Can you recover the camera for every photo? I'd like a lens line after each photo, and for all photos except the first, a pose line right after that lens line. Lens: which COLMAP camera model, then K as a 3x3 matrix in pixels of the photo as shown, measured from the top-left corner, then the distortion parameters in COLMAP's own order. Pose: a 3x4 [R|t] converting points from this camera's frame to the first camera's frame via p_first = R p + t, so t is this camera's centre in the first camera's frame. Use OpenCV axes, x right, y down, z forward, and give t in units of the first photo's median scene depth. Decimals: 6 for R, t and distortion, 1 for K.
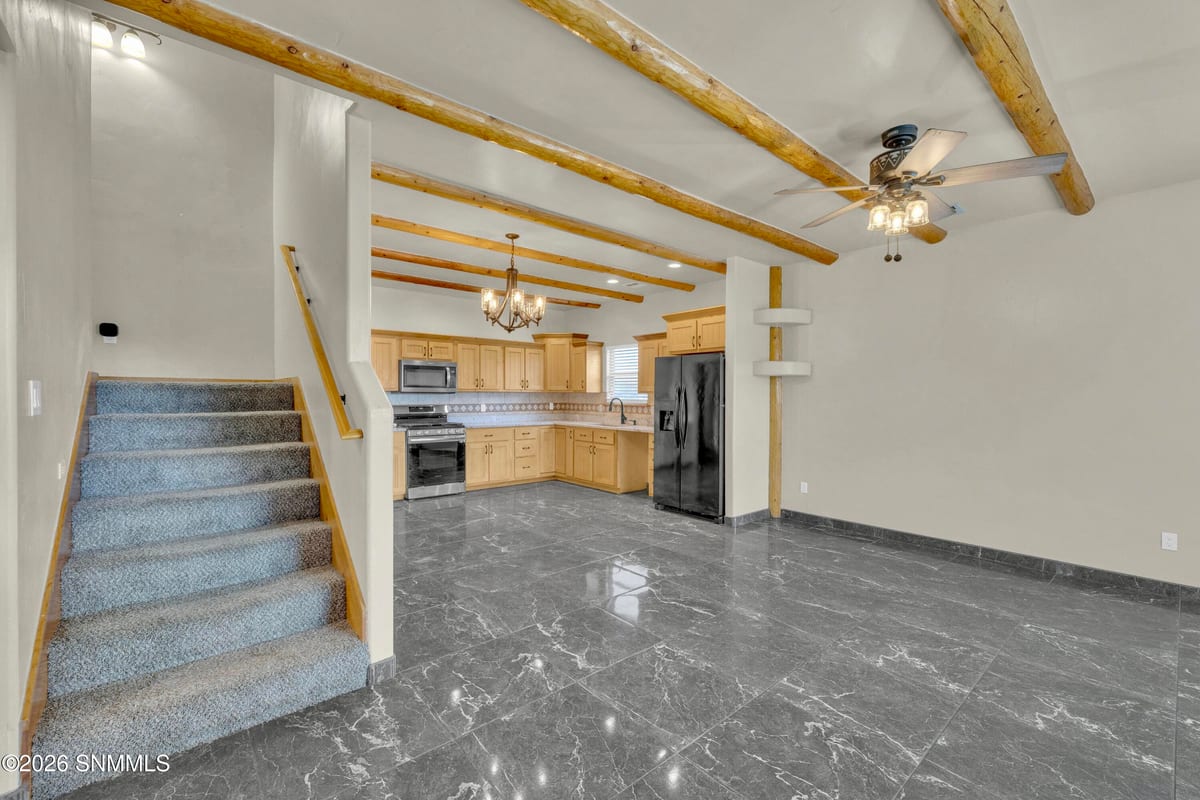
lens RADIAL K [[497.7, 0, 599.4], [0, 497.7, 398.1], [0, 0, 1]] dist [-0.001608, -0.000651]
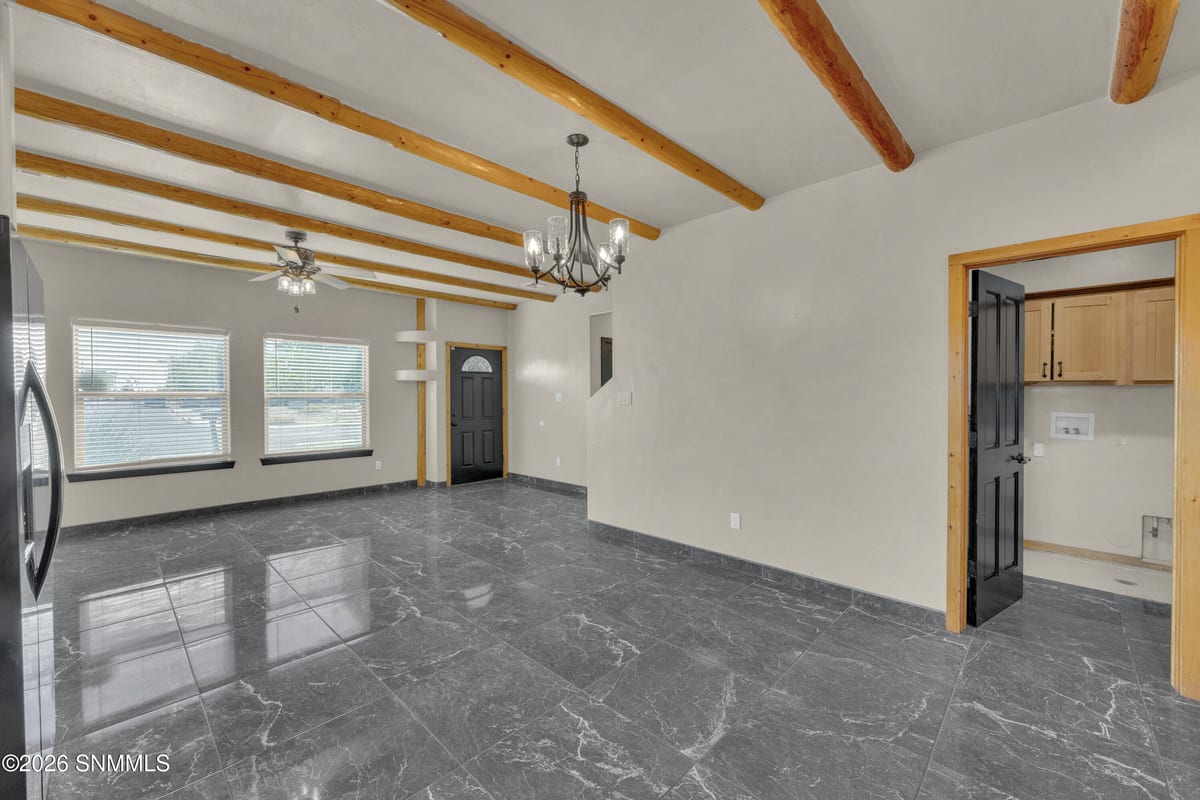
lens RADIAL K [[477.9, 0, 592.8], [0, 477.9, 395.9], [0, 0, 1]] dist [0.006783, -0.000576]
pose [[-0.996656, -0.000423, -0.081707, -0.123482], [-0.001518, 0.999910, 0.013340, -0.012373], [0.081694, 0.013420, -0.996567, 1.365431]]
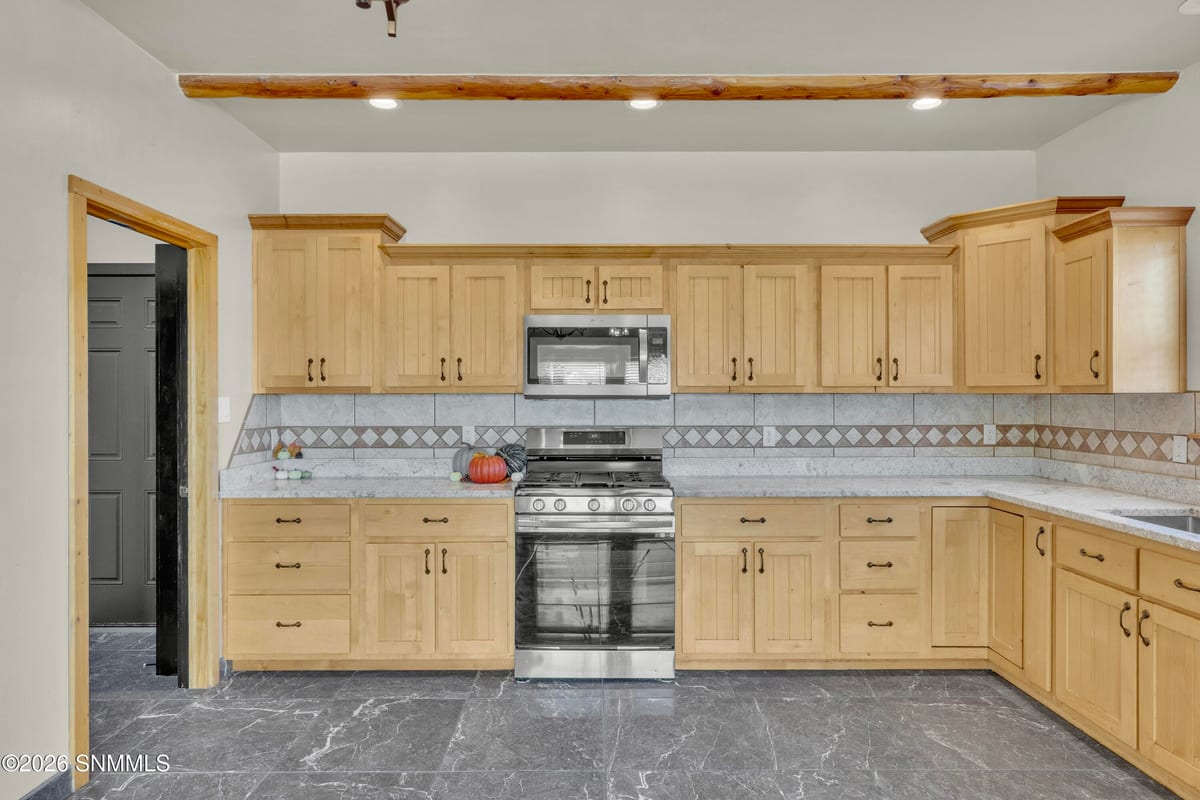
lens RADIAL K [[692.1, 0, 595.6], [0, 692.1, 396.1], [0, 0, 1]] dist [-0.001100, -0.000639]
pose [[0.761148, -0.004706, -0.648561, 0.007571], [-0.000850, 0.999966, -0.008254, -0.008891], [0.648577, 0.006834, 0.761118, 0.757314]]
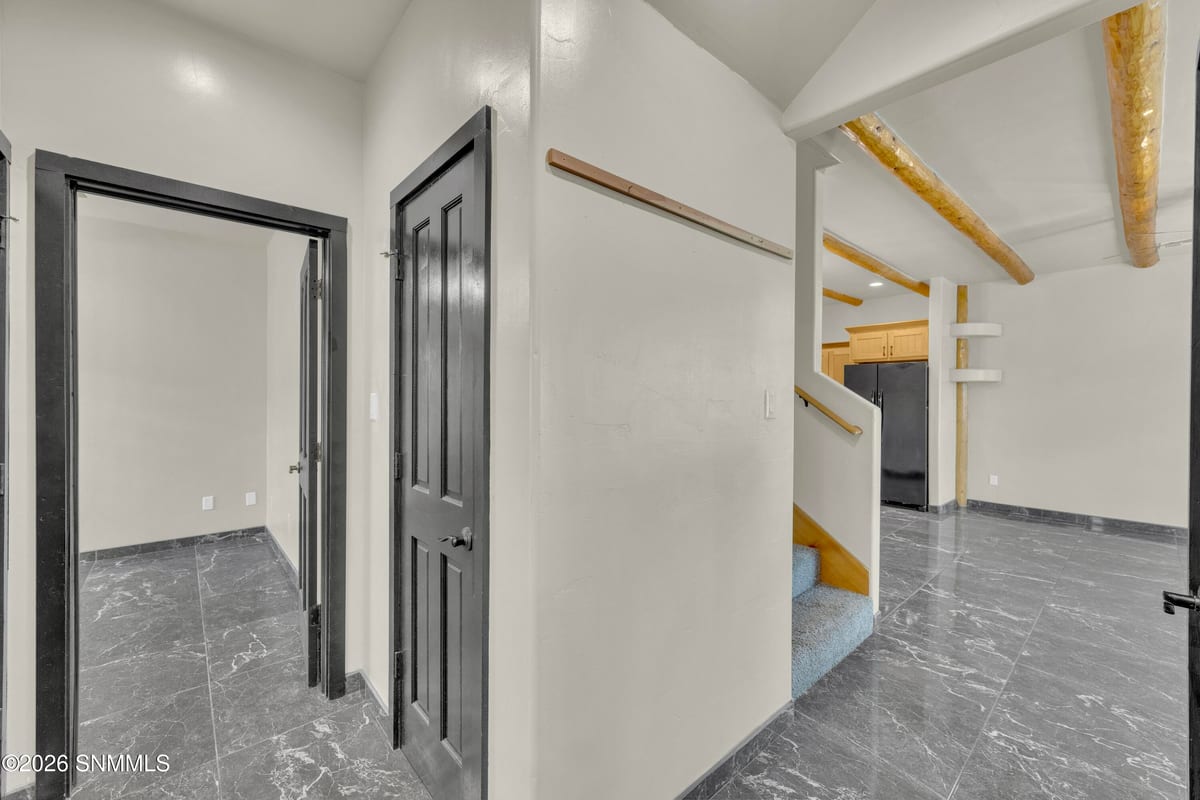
lens RADIAL K [[477.9, 0, 602.5], [0, 477.9, 396.4], [0, 0, 1]] dist [0.006783, -0.000576]
pose [[0.999859, 0.002809, 0.016573, -0.507975], [-0.002646, 0.999948, -0.009816, 0.002277], [-0.016600, 0.009770, 0.999814, -0.082023]]
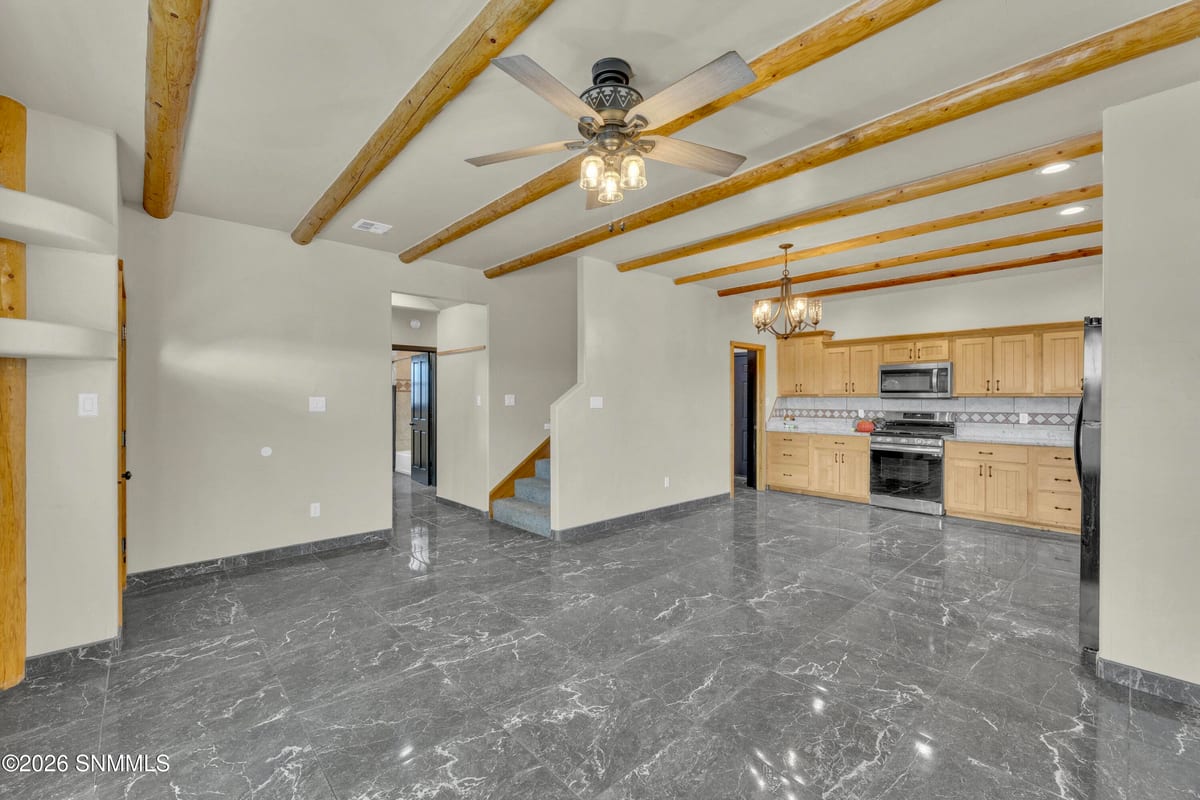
lens RADIAL K [[497.7, 0, 592.6], [0, 497.7, 397.7], [0, 0, 1]] dist [-0.001608, -0.000651]
pose [[0.029399, -0.003902, -0.999560, 0.716486], [-0.009893, 0.999942, -0.004194, -0.002535], [0.999519, 0.010011, 0.029358, 0.488340]]
